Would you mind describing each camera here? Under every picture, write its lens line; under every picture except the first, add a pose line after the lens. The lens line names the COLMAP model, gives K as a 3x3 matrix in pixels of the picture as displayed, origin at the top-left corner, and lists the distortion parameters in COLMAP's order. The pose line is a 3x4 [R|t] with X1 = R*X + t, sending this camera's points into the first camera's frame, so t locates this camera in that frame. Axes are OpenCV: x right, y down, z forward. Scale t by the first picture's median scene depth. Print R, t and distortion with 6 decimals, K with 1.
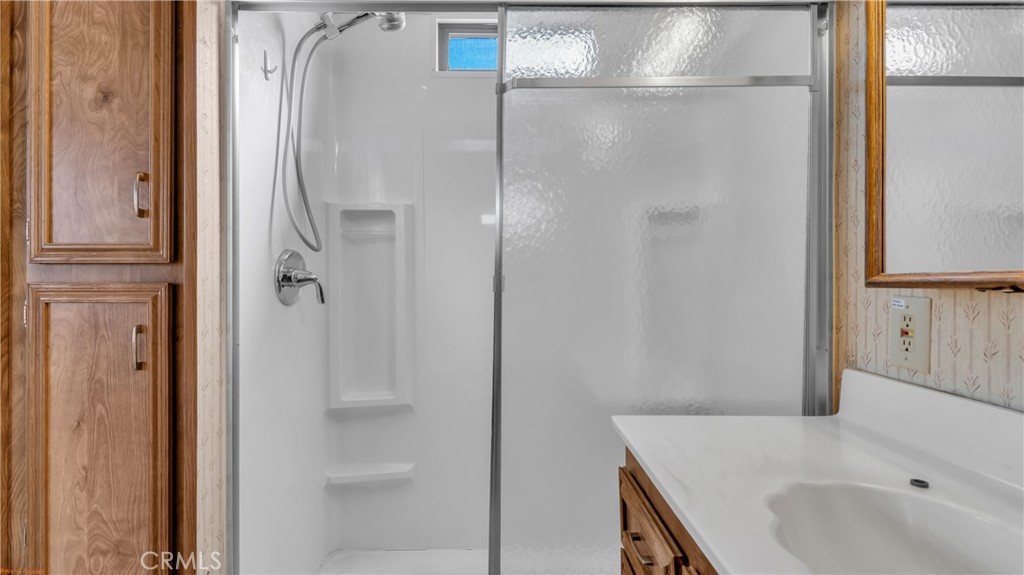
lens RADIAL K [[497.0, 0, 508.9], [0, 497.0, 278.3], [0, 0, 1]] dist [0.009957, -0.003059]
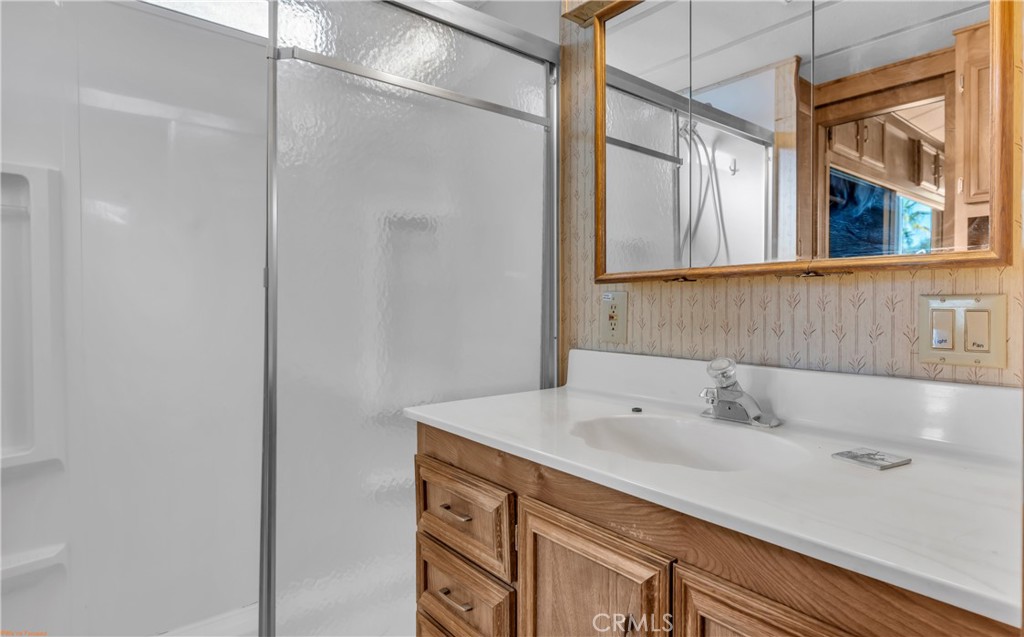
lens RADIAL K [[598.0, 0, 514.1], [0, 598.0, 320.8], [0, 0, 1]] dist [0.003153, -0.001385]
pose [[0.753544, -0.006931, 0.657361, -0.465362], [-0.000335, 0.999940, 0.010927, 0.088453], [-0.657397, -0.008454, 0.753497, -0.082712]]
